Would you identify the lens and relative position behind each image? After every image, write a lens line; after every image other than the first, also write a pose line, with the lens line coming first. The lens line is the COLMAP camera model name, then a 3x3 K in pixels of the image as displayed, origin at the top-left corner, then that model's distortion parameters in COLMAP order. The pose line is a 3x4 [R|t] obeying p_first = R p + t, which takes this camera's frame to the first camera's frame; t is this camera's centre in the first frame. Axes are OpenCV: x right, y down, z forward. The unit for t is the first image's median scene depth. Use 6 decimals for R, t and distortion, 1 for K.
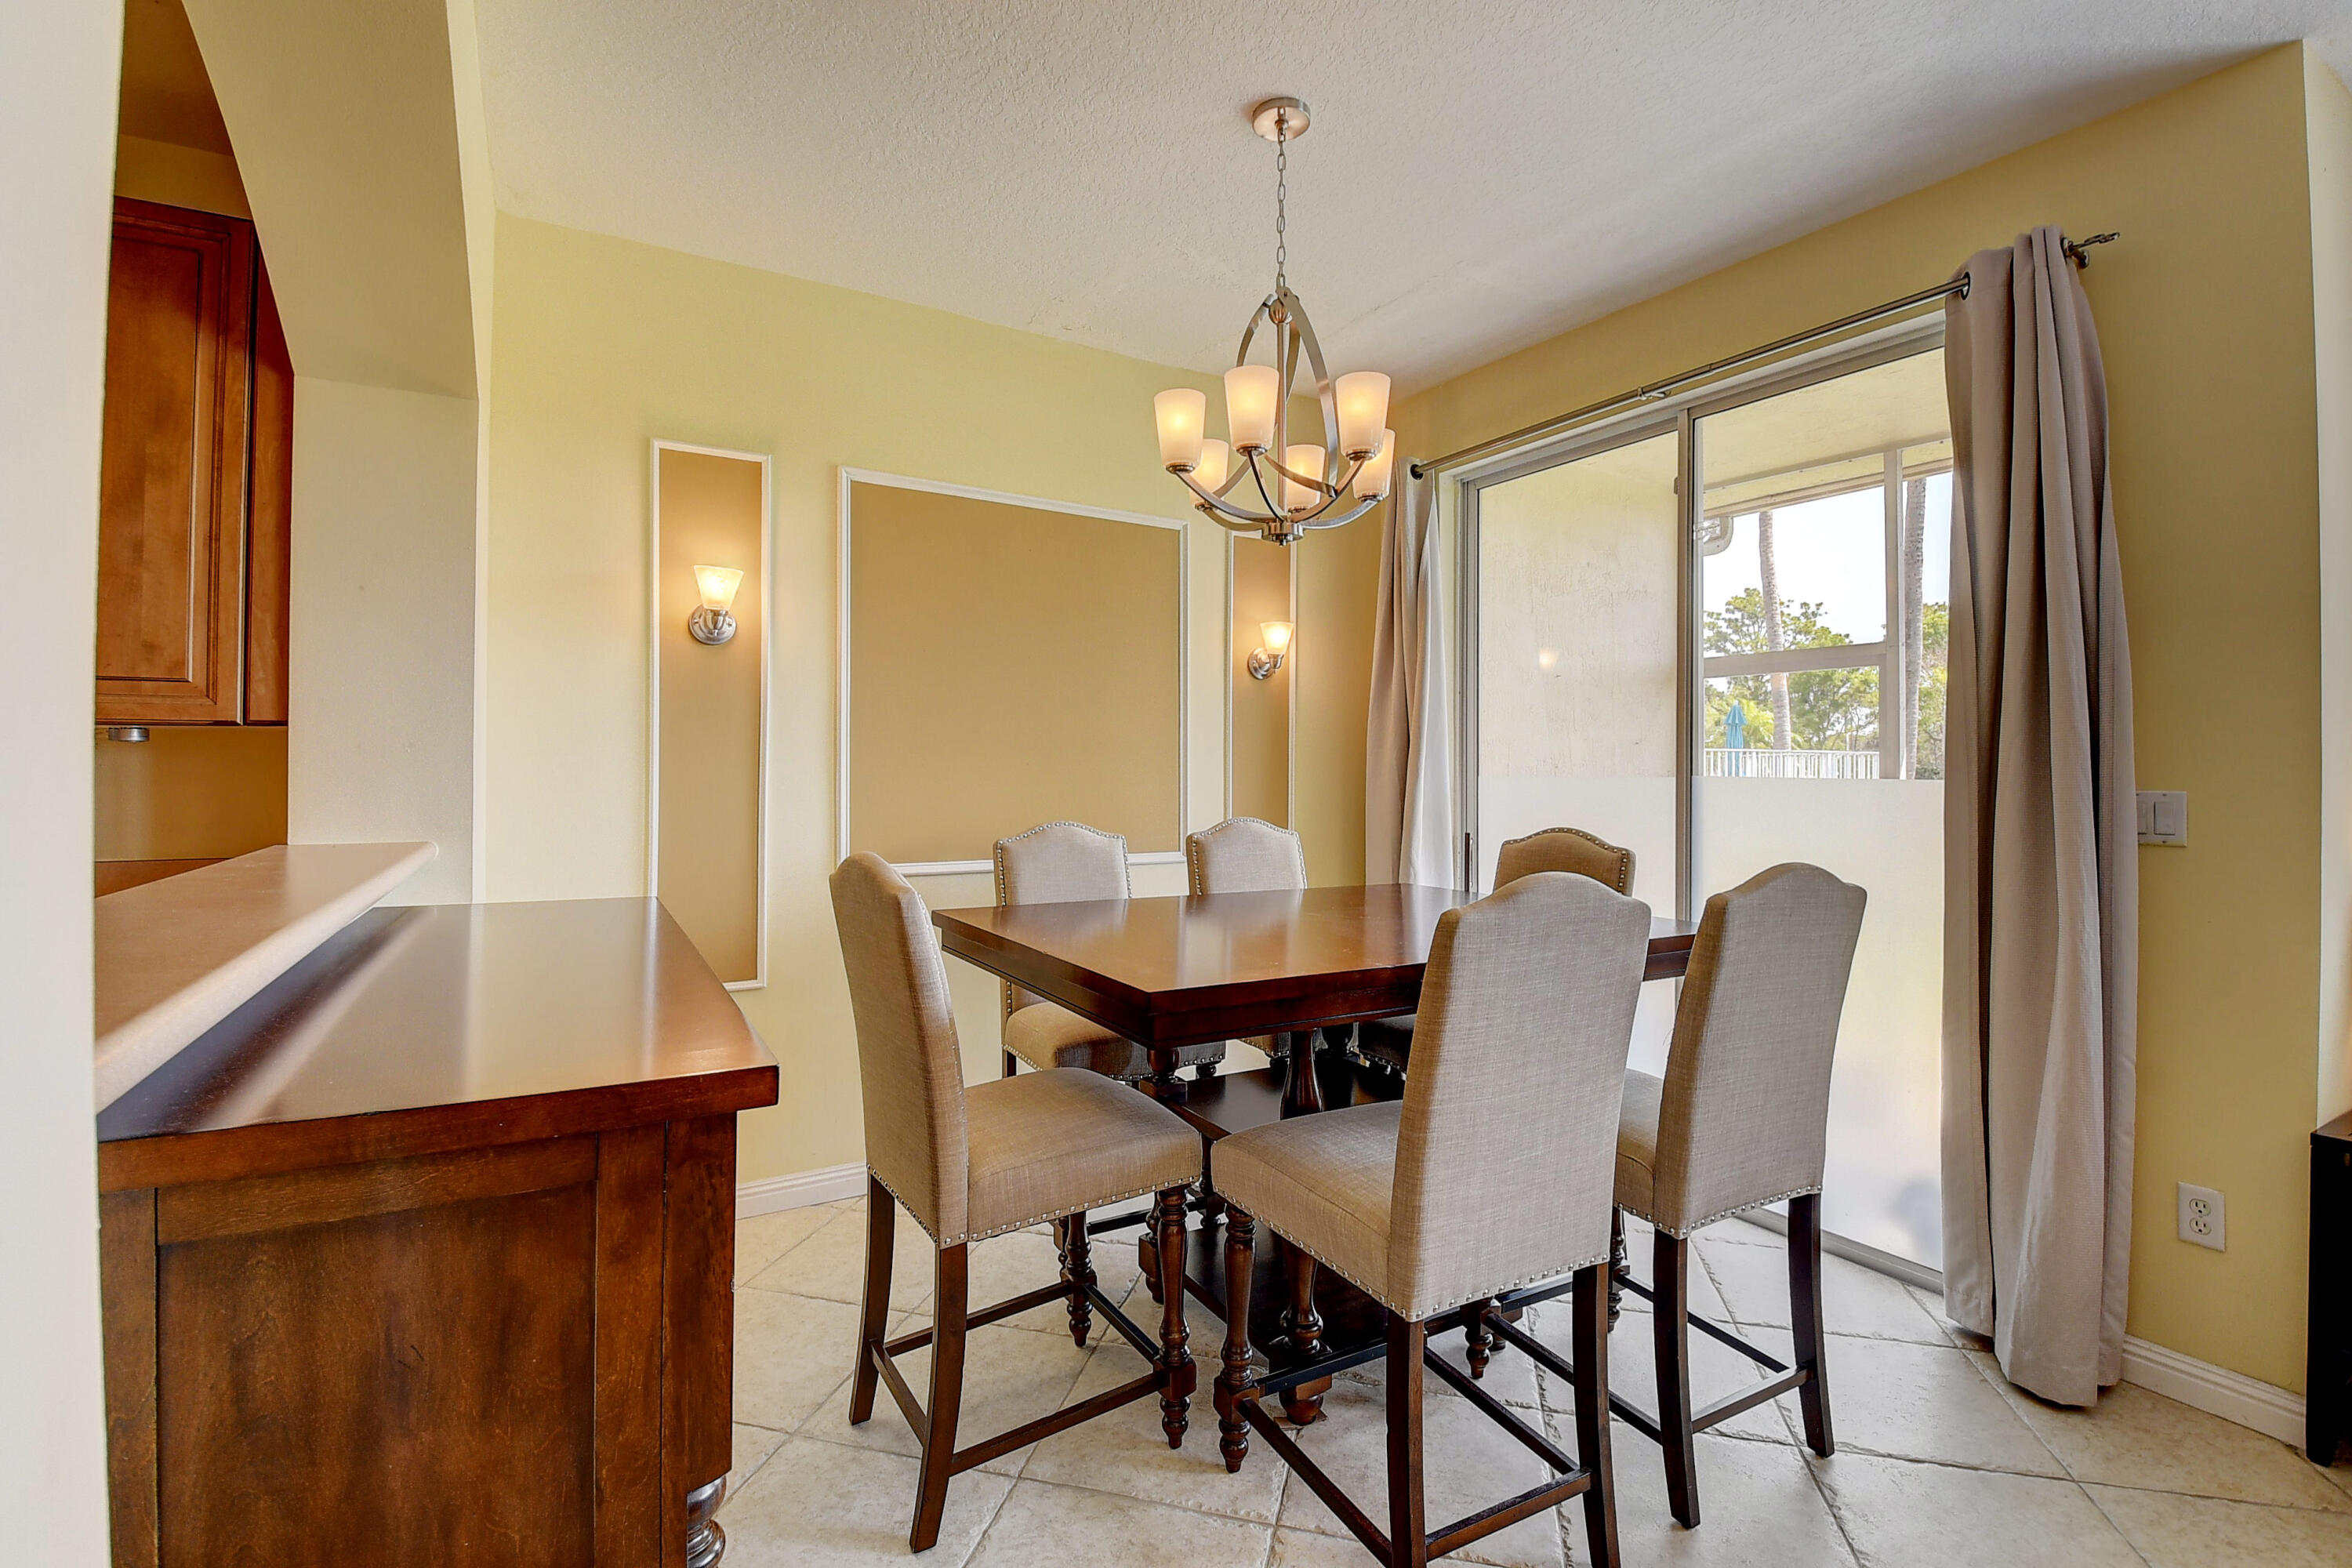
lens RADIAL K [[1036.3, 0, 1164.2], [0, 1036.3, 759.8], [0, 0, 1]] dist [0.000760, -0.018773]
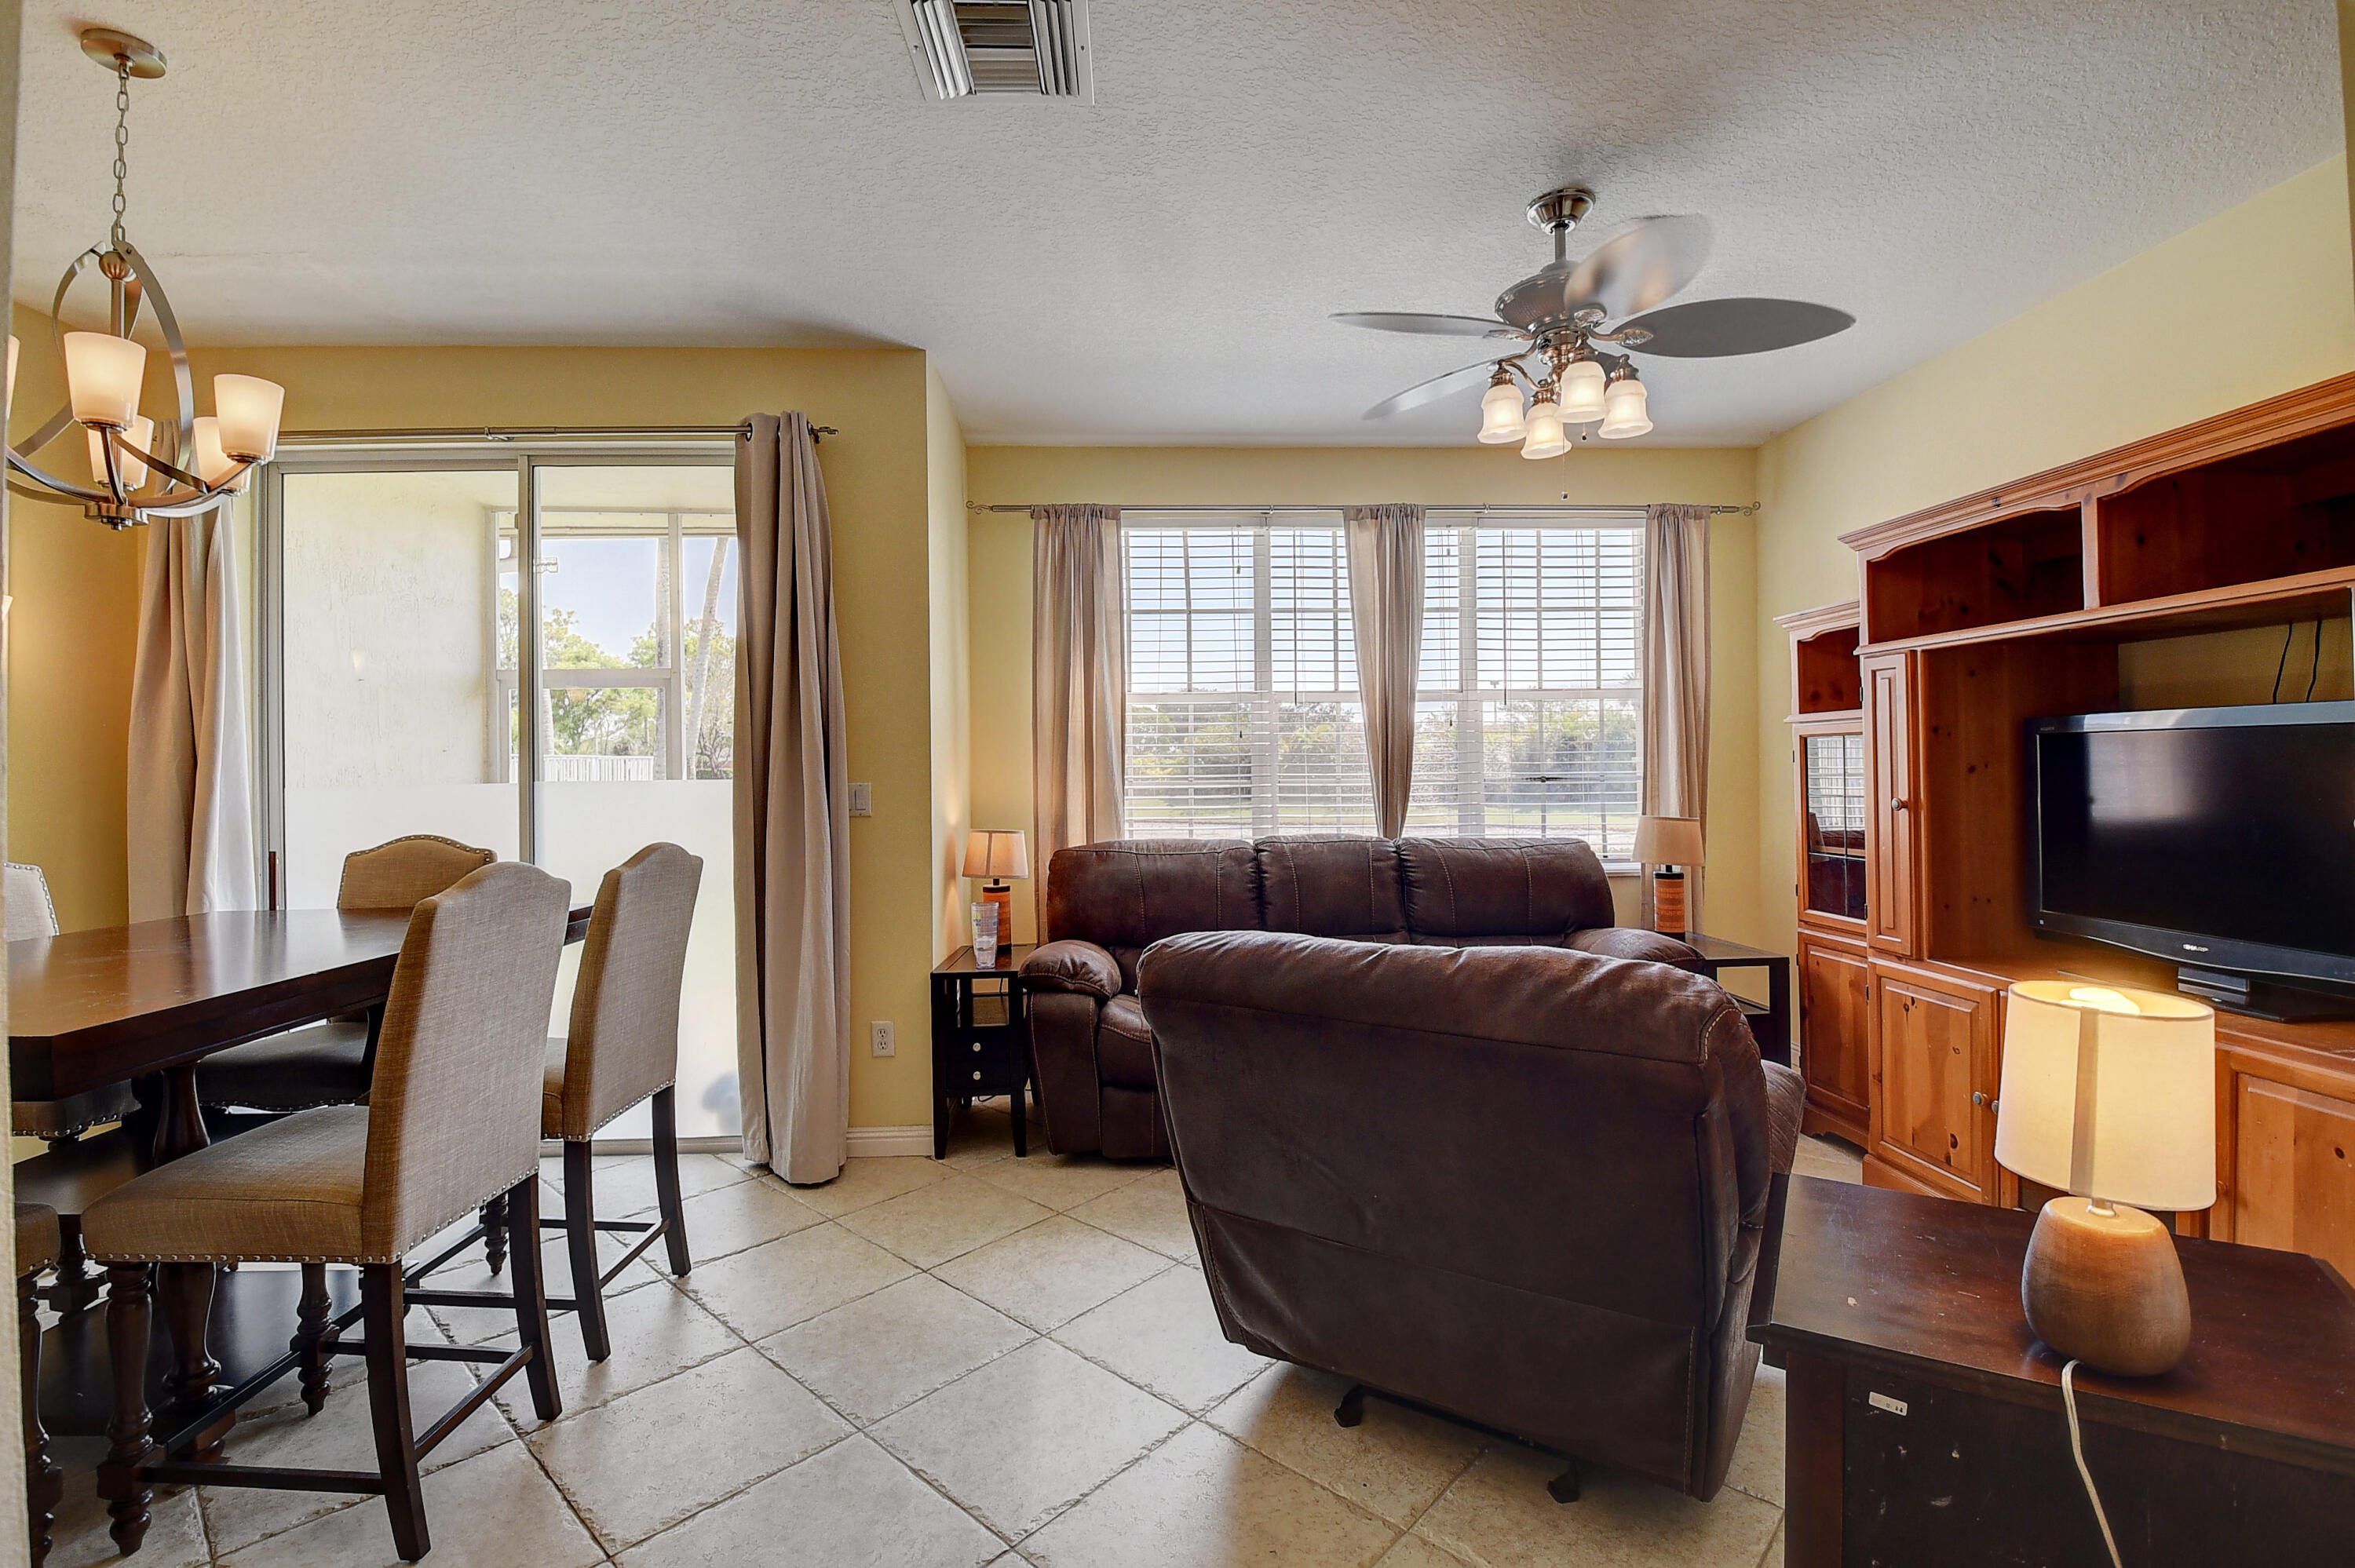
lens RADIAL K [[1037.5, 0, 1165.6], [0, 1037.5, 759.8], [0, 0, 1]] dist [0.000760, -0.018773]
pose [[0.464879, -0.004628, 0.885362, -0.235329], [0.008595, 0.999963, 0.000714, -0.005065], [-0.885333, 0.007278, 0.464901, -0.186027]]
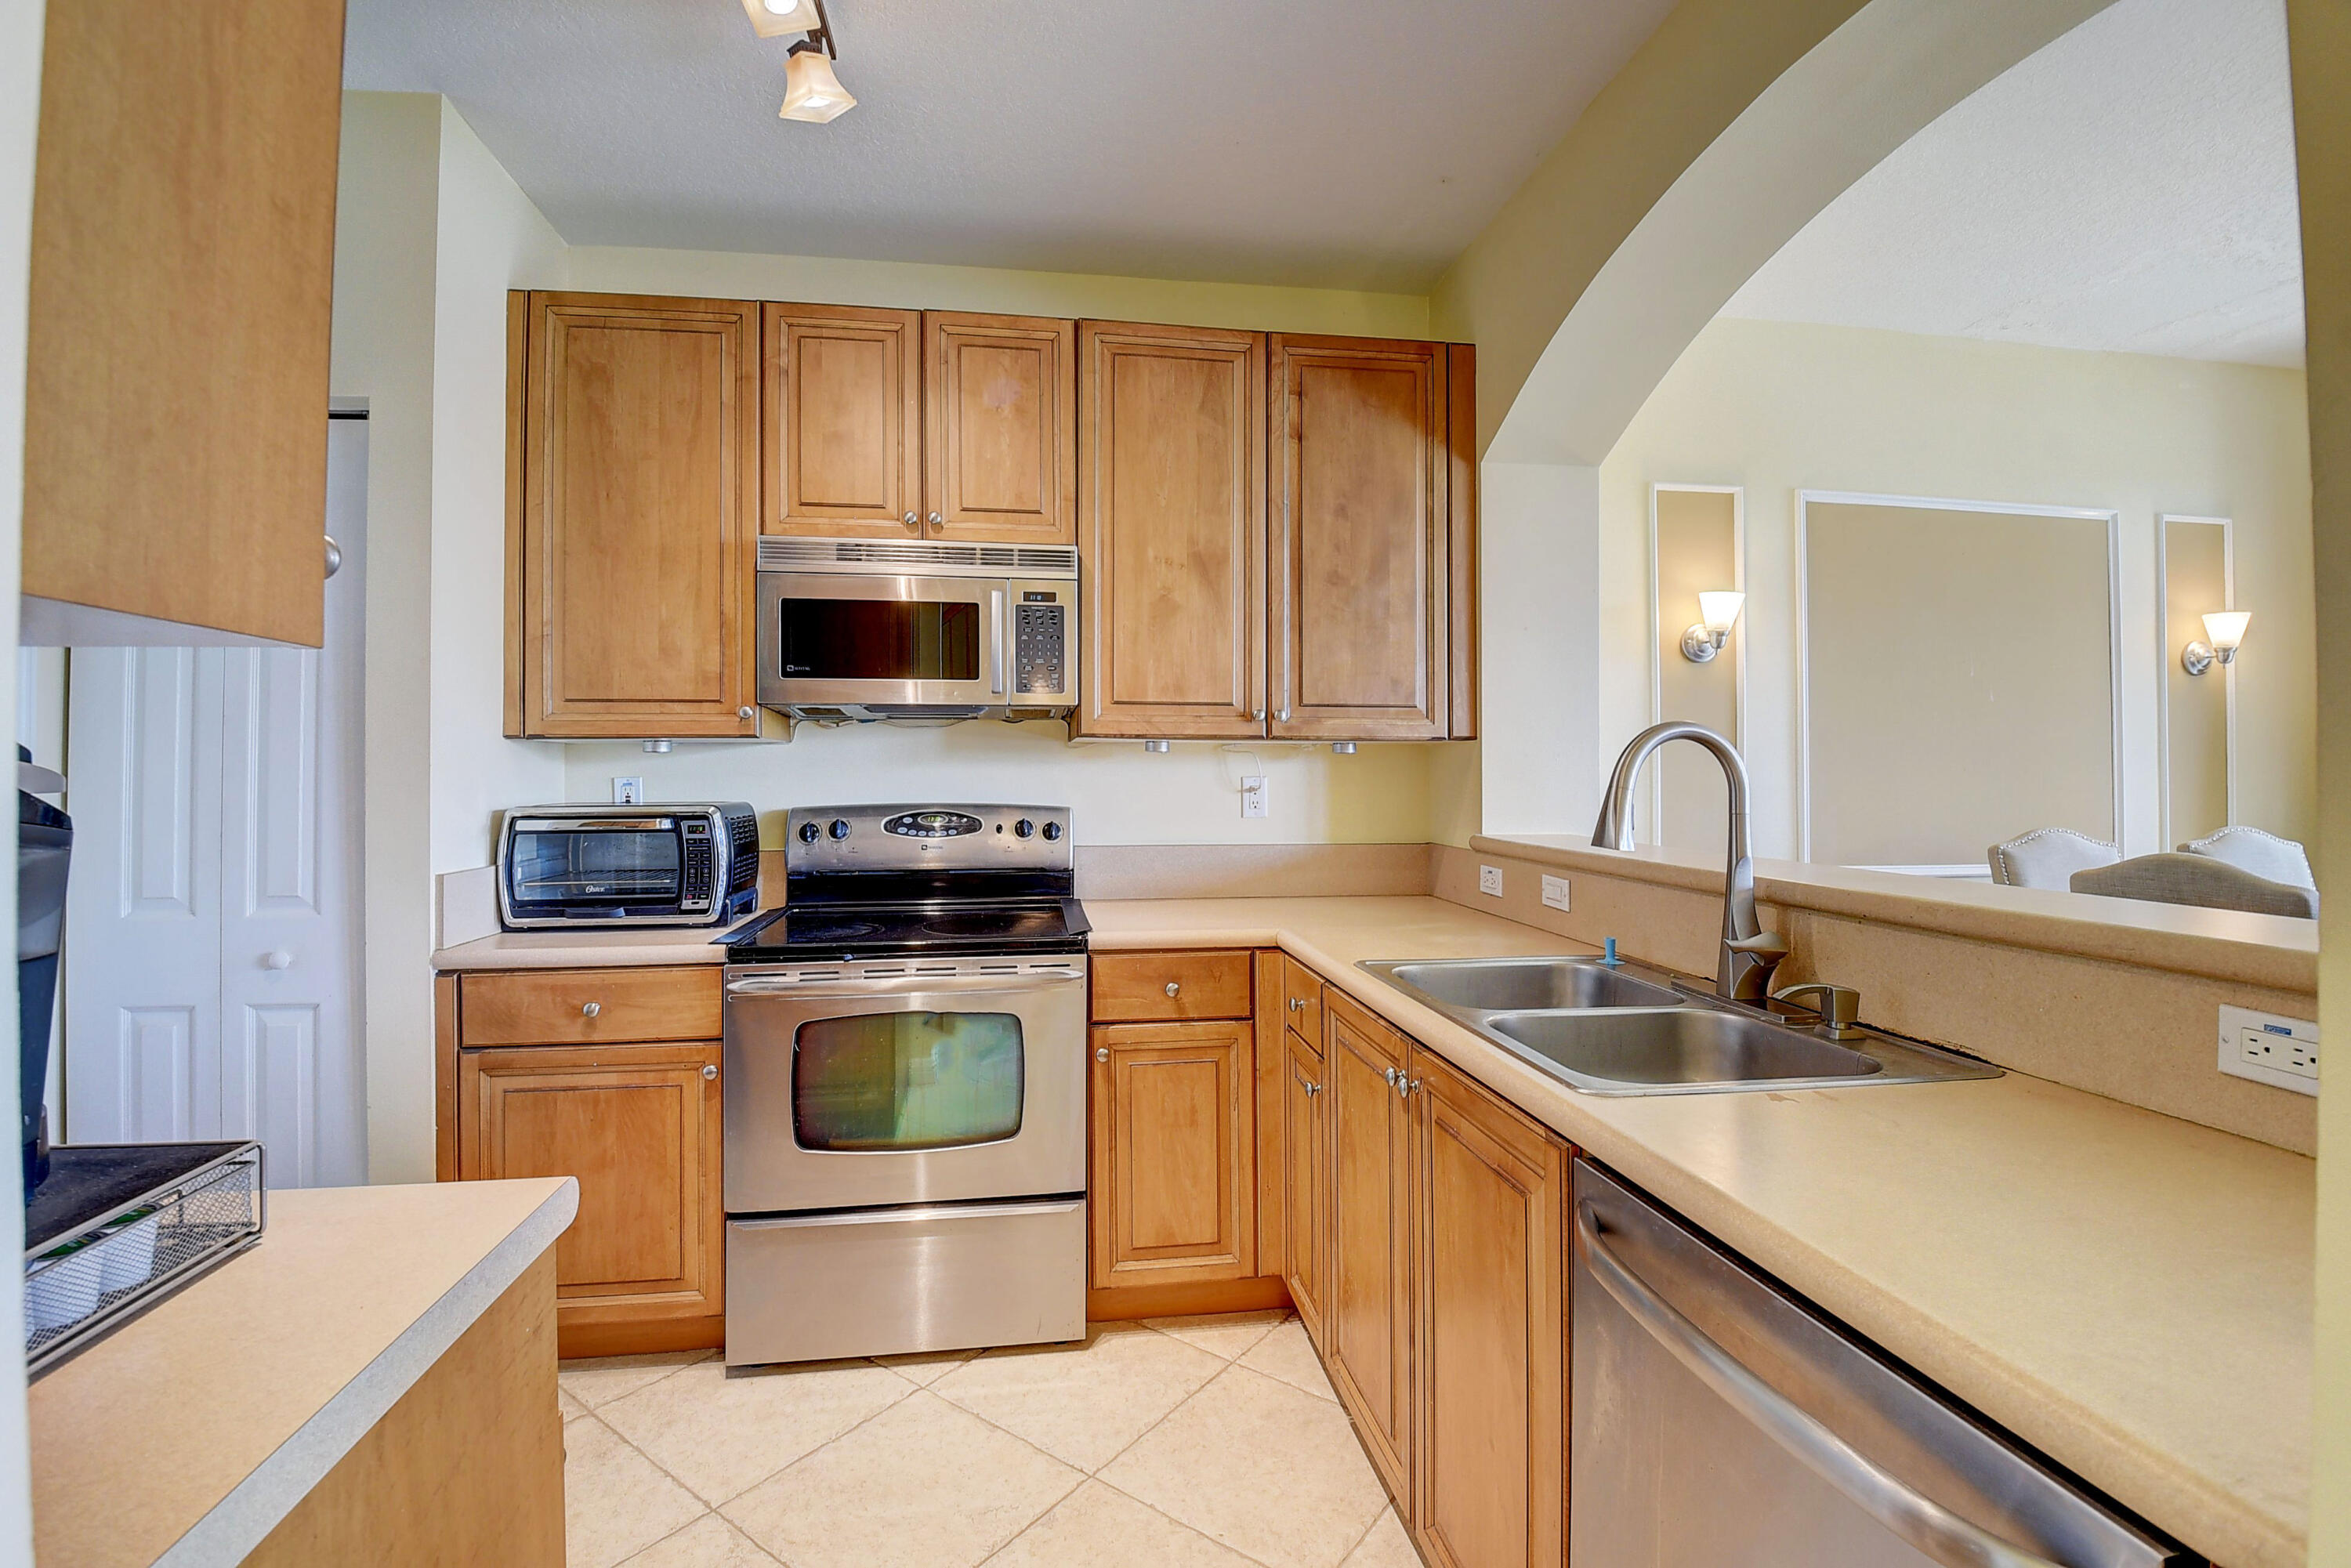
lens RADIAL K [[1033.3, 0, 1164.2], [0, 1033.3, 755.0], [0, 0, 1]] dist [0.018820, -0.025831]
pose [[0.925453, -0.006388, -0.378808, -0.708022], [0.003991, 0.999967, -0.007111, -0.007351], [0.378841, 0.005069, 0.925448, -0.317796]]
